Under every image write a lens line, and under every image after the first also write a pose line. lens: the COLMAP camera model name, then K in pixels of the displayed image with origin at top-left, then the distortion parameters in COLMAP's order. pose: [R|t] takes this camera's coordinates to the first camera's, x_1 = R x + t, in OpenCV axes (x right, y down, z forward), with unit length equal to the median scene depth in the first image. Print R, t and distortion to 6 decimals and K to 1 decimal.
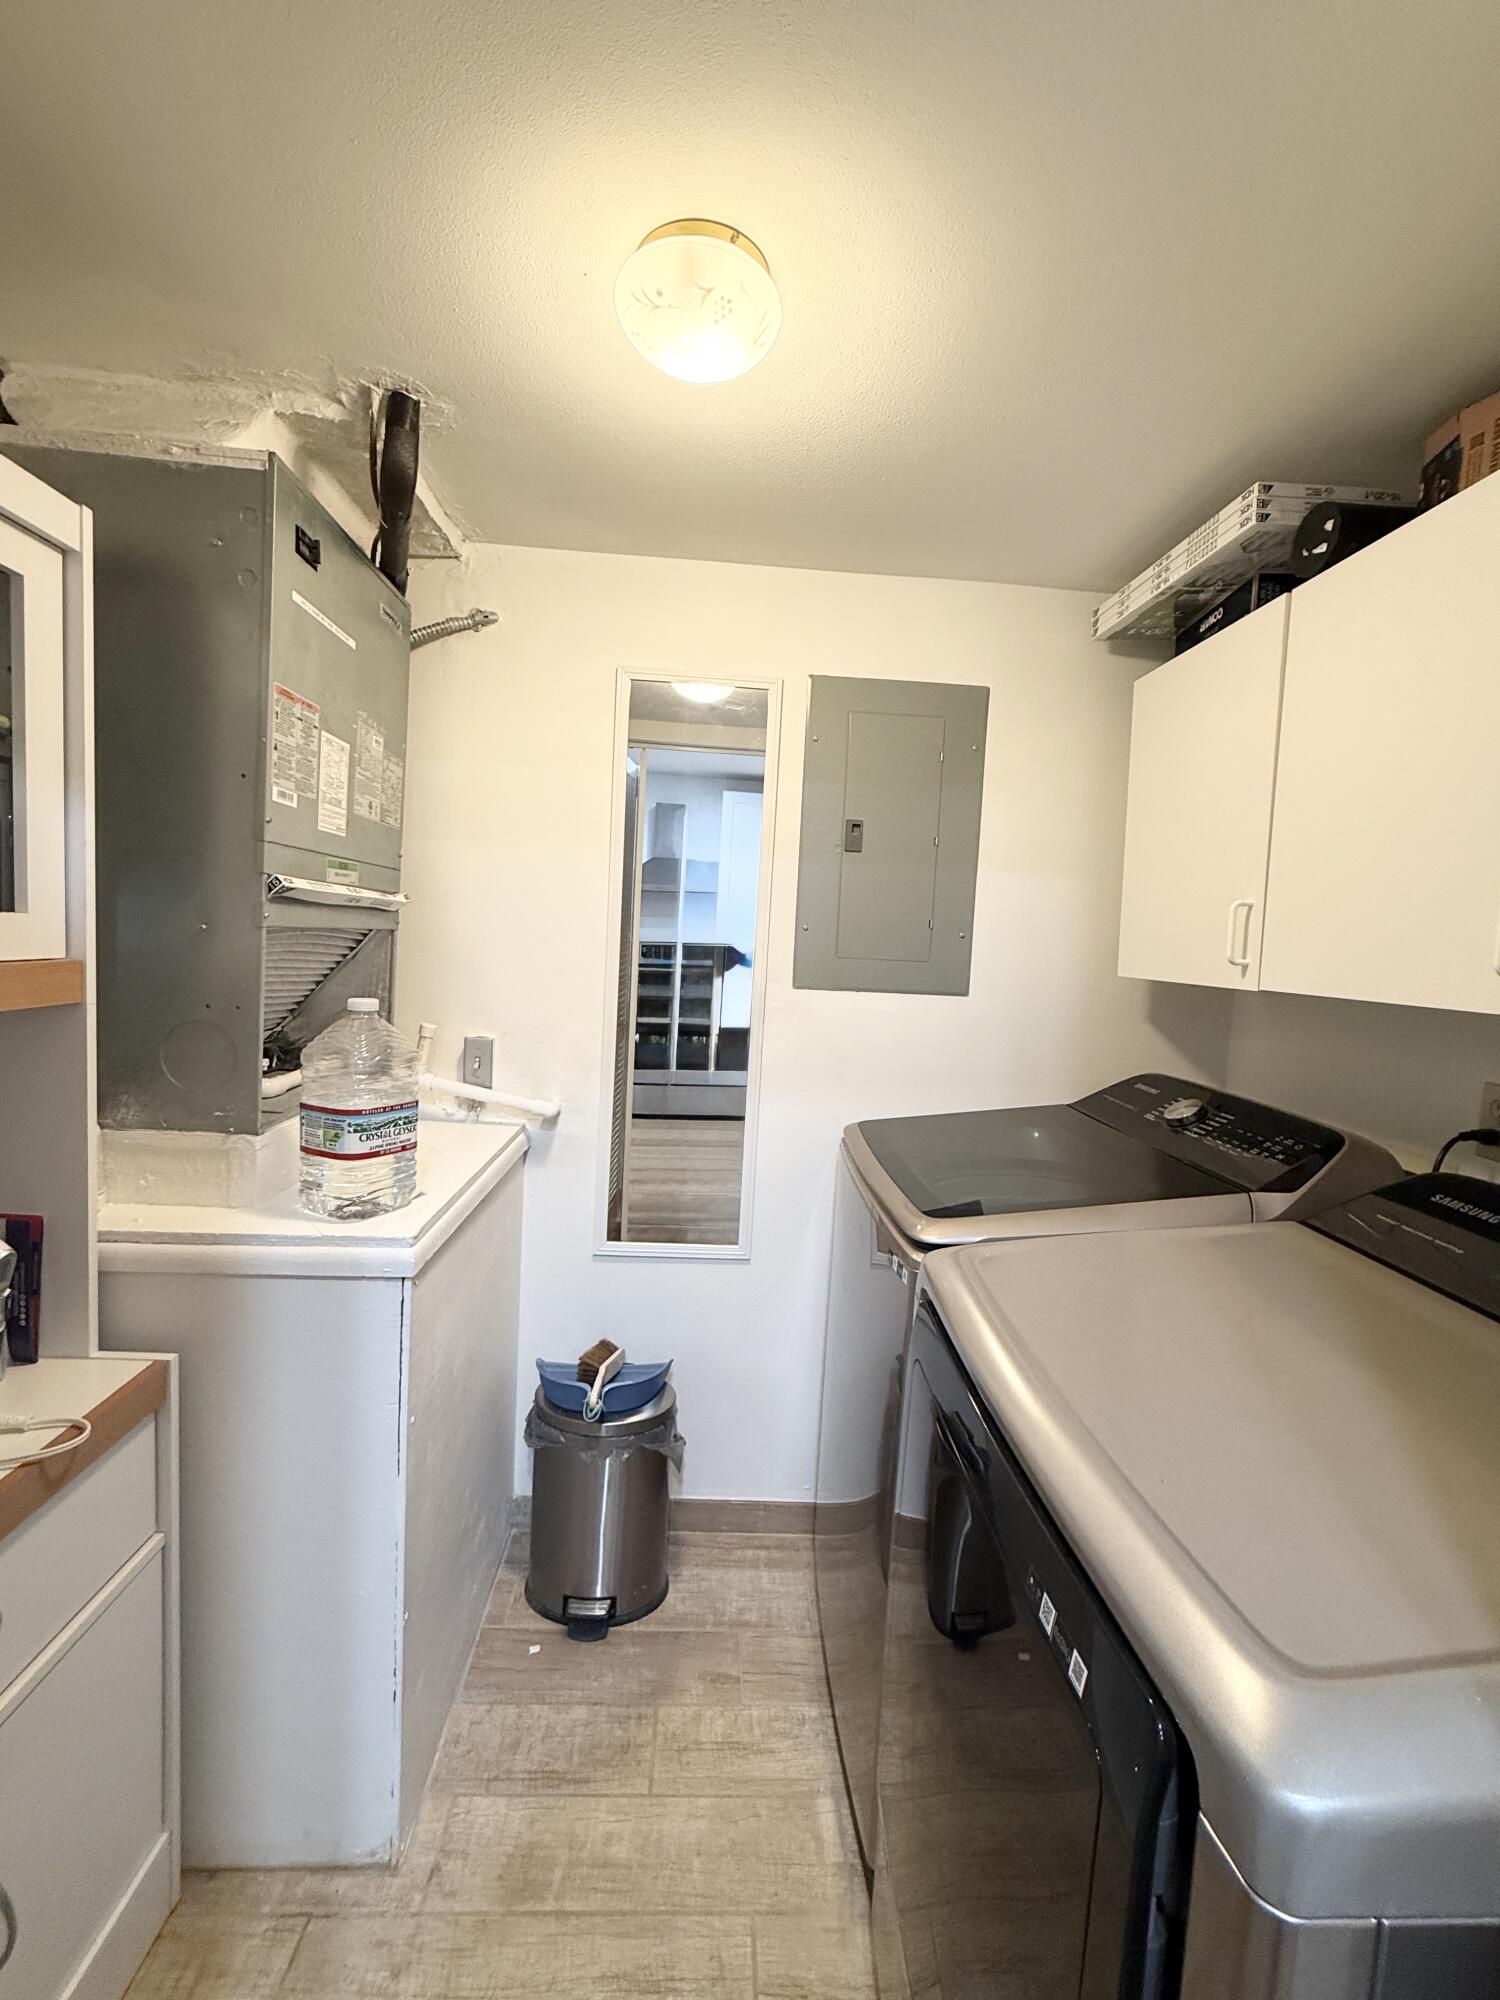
lens RADIAL K [[857.0, 0, 753.0], [0, 857.0, 1004.6], [0, 0, 1]] dist [0.014401, -0.000153]
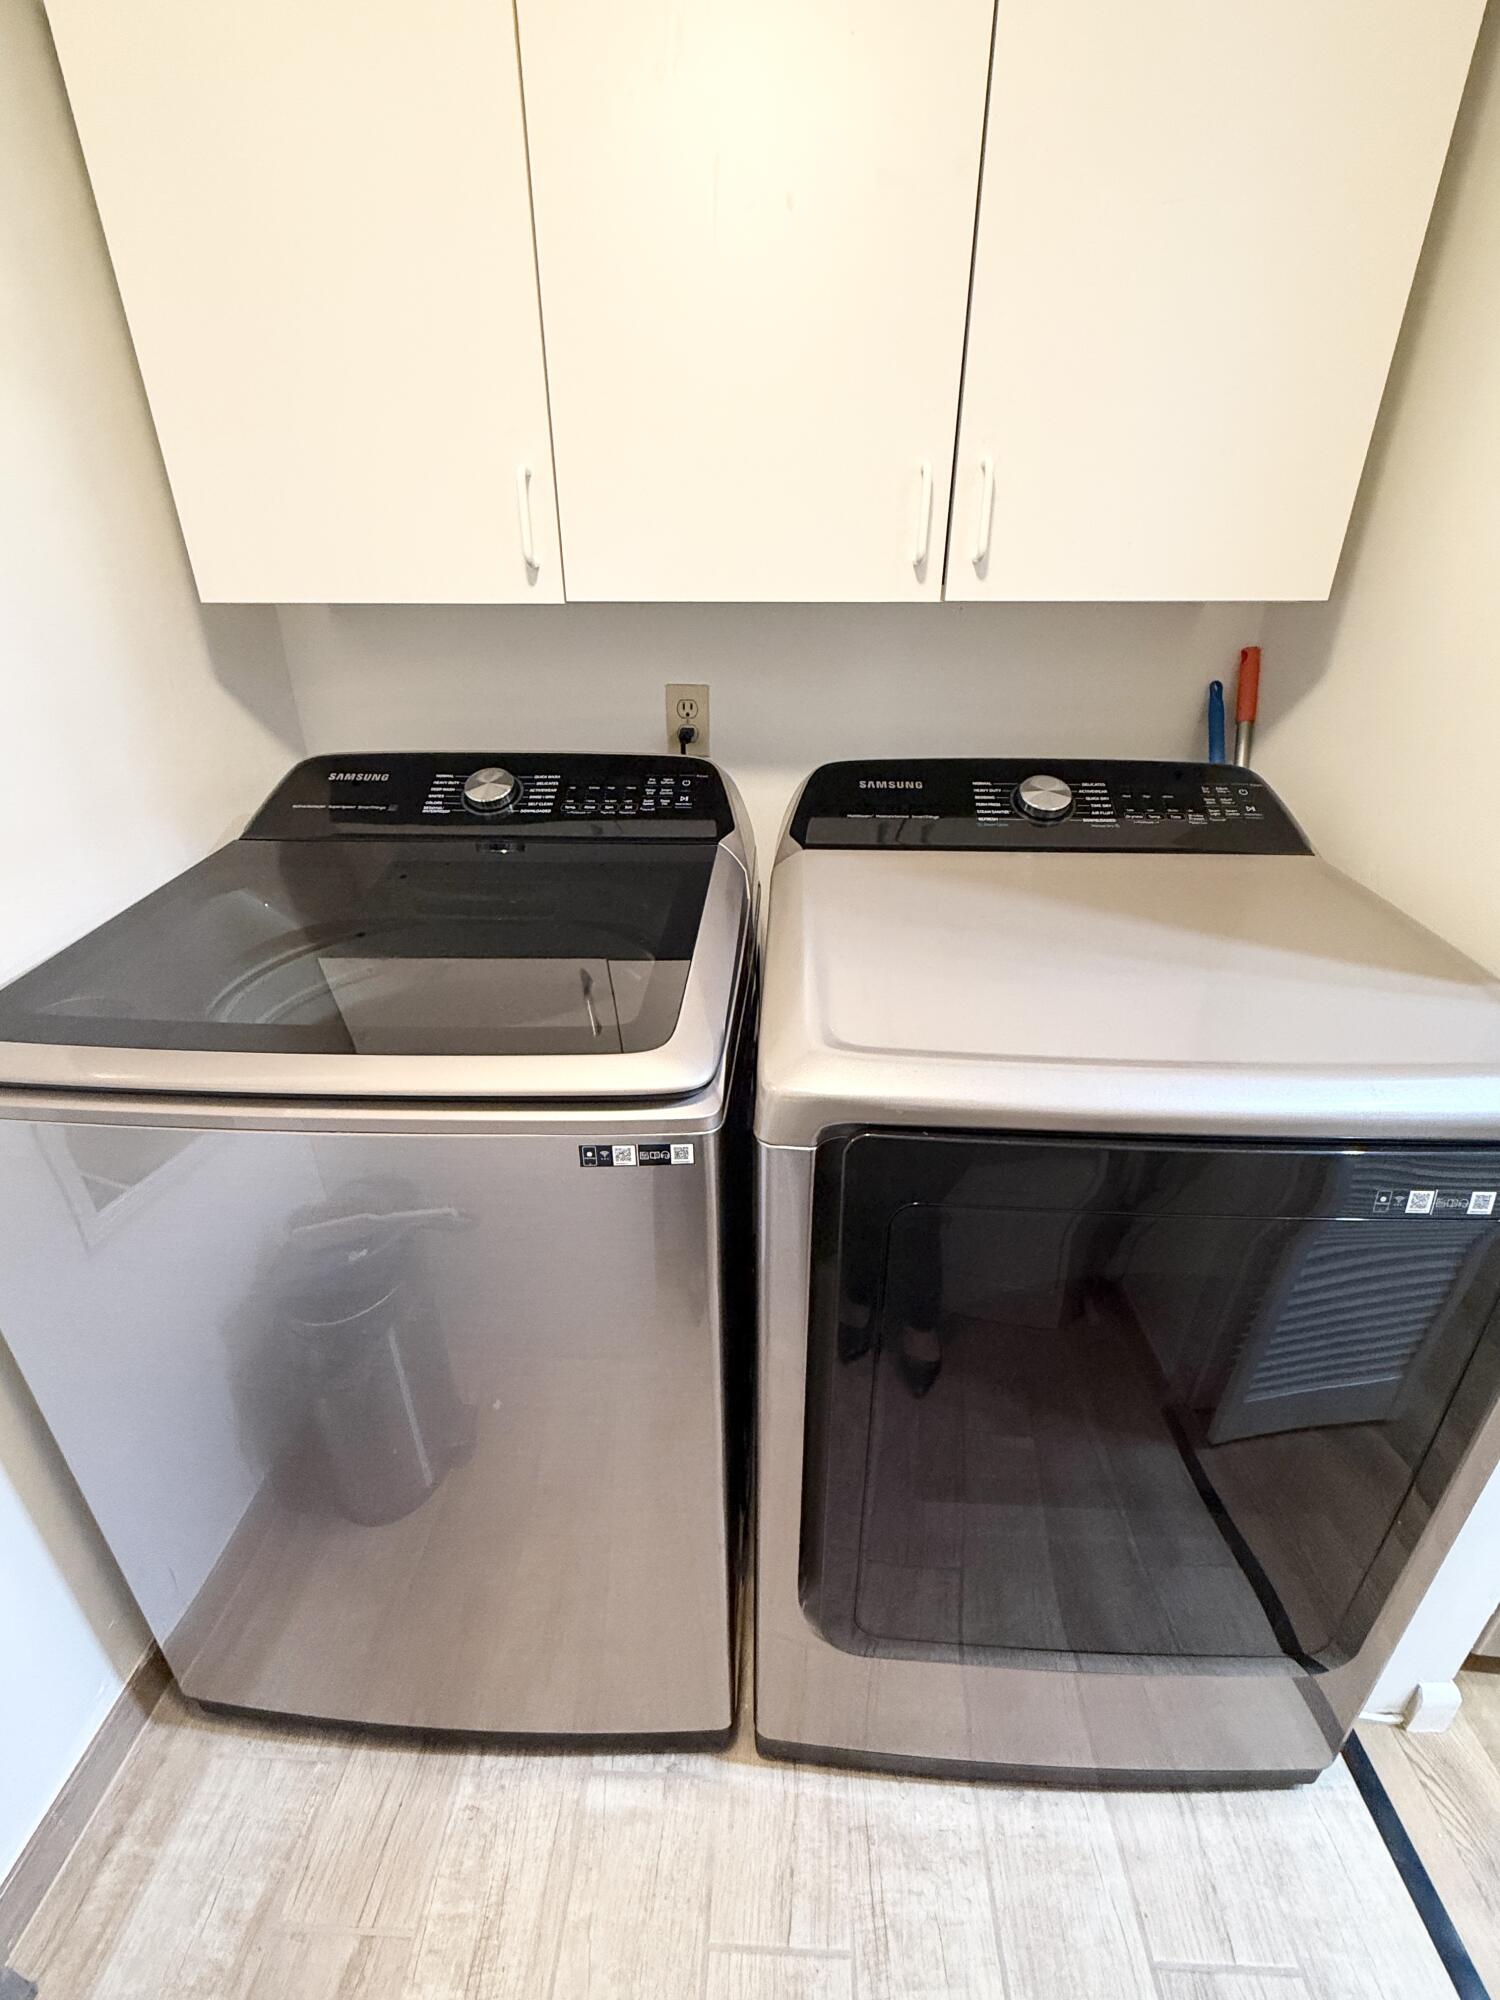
lens RADIAL K [[857.0, 0, 759.6], [0, 857.0, 1004.0], [0, 0, 1]] dist [0.014401, -0.000153]
pose [[0.082764, -0.481372, 0.872600, -0.220333], [0.062368, 0.876390, 0.477547, -0.053520], [-0.994616, 0.014899, 0.102556, 0.698217]]
